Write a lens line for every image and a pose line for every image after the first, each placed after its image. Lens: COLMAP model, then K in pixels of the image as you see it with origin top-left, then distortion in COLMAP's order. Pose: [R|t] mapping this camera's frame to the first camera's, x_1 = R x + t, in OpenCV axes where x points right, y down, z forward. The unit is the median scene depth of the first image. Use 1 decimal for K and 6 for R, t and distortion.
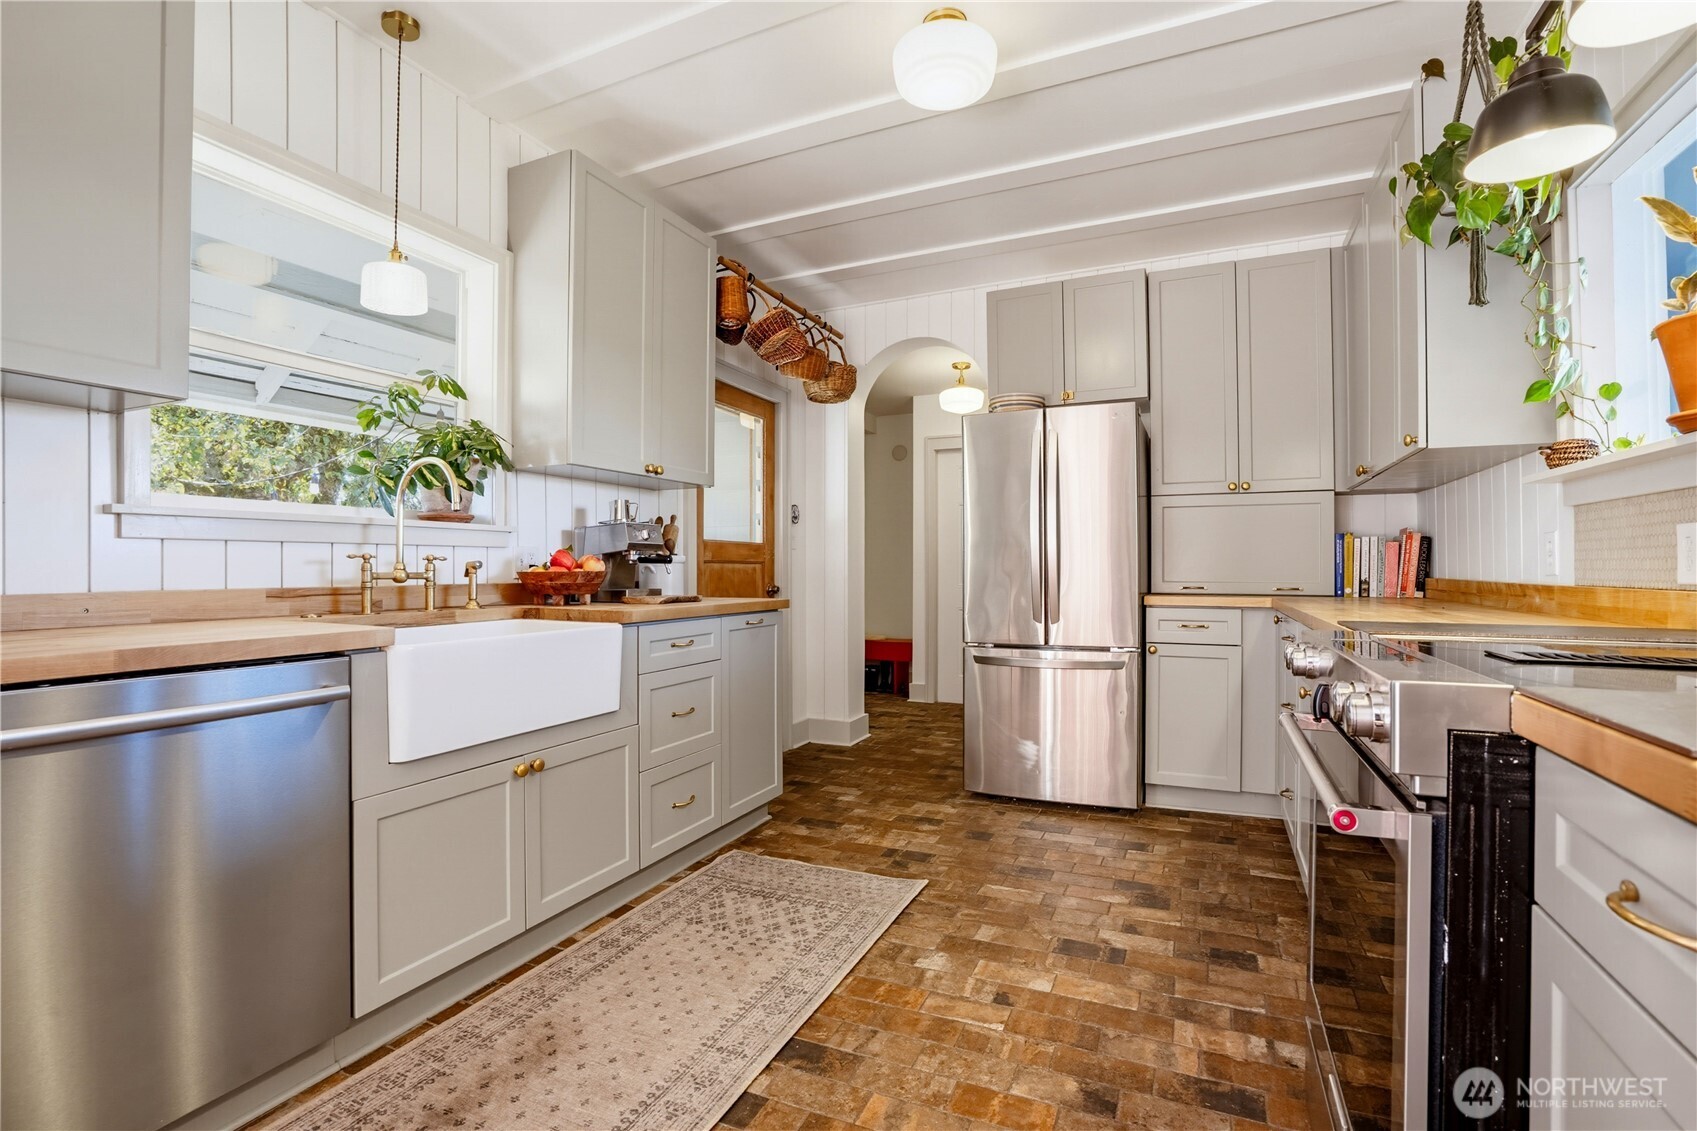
lens RADIAL K [[800.7, 0, 842.2], [0, 800.7, 571.8], [0, 0, 1]] dist [-0.053830, 0.019568]
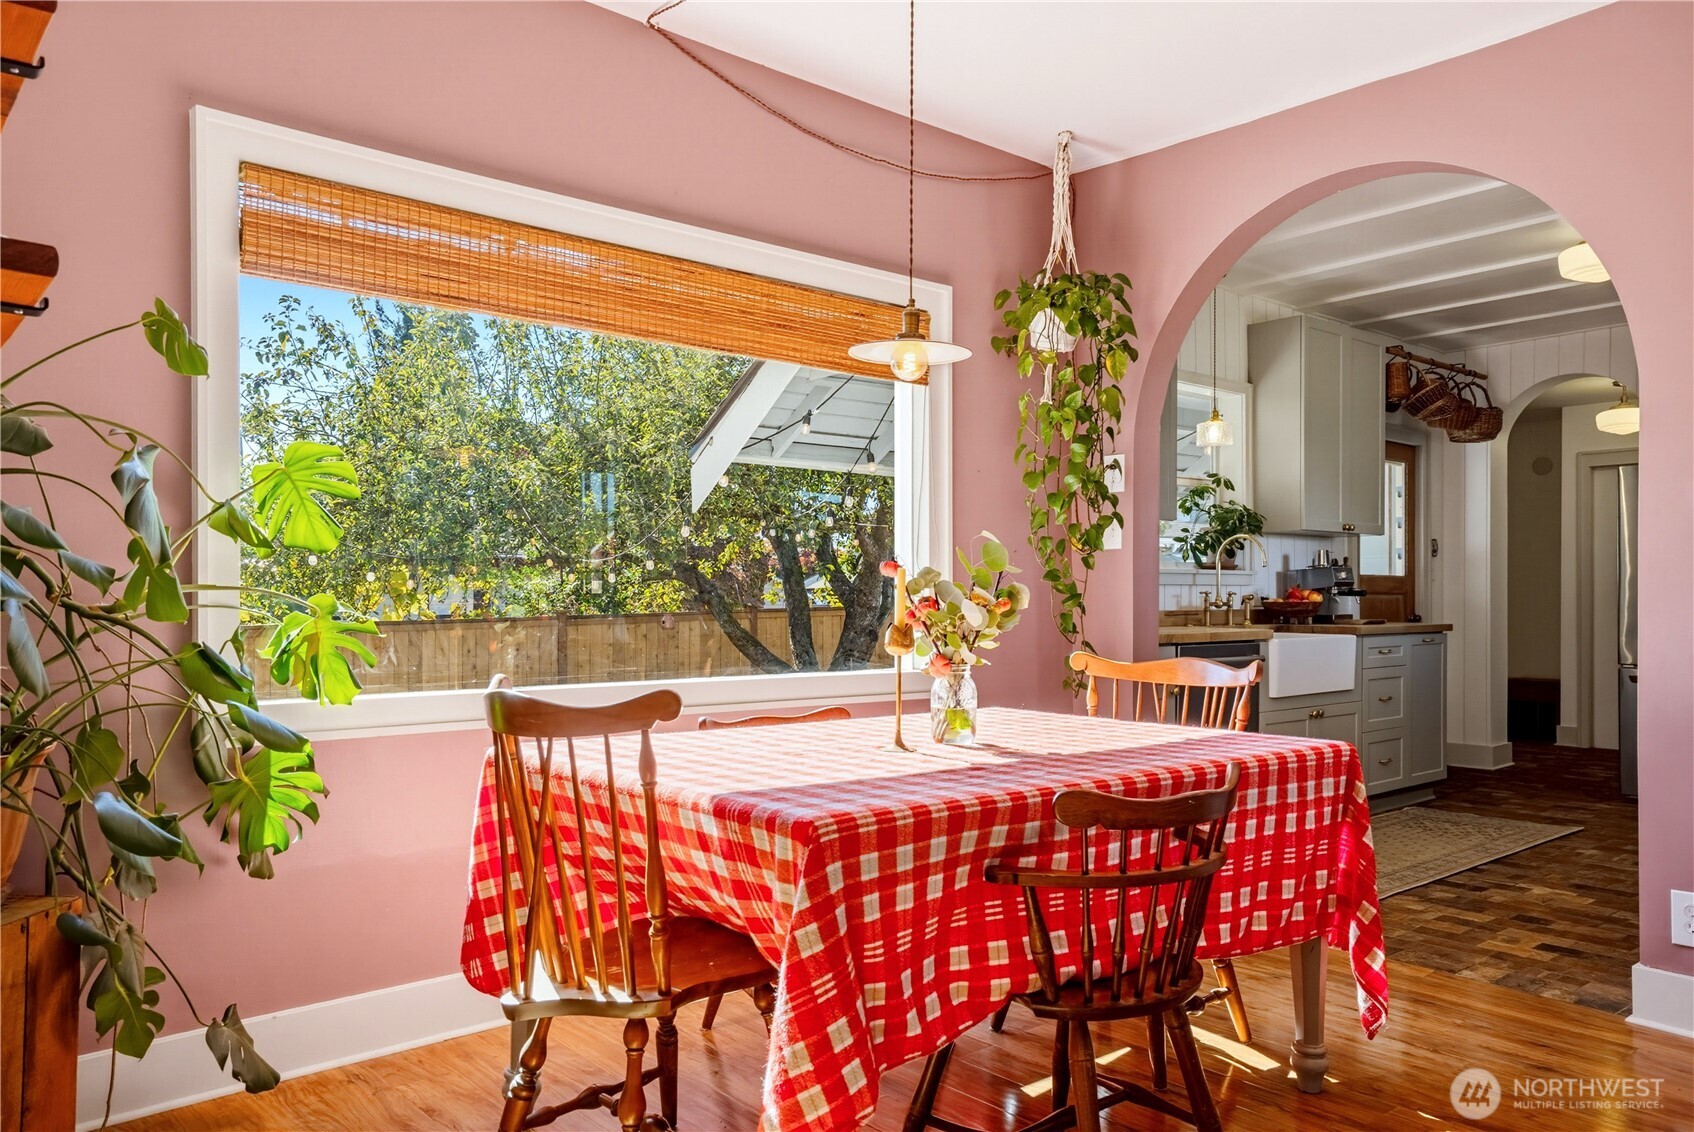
lens RADIAL K [[1238.3, 0, 836.9], [0, 1238.3, 593.6], [0, 0, 1]] dist [0.011750, 0.003032]
pose [[0.908312, -0.001455, -0.418290, -0.105528], [-0.002103, 0.999965, -0.008046, 0.003525], [0.418288, 0.008188, 0.908278, -0.960746]]
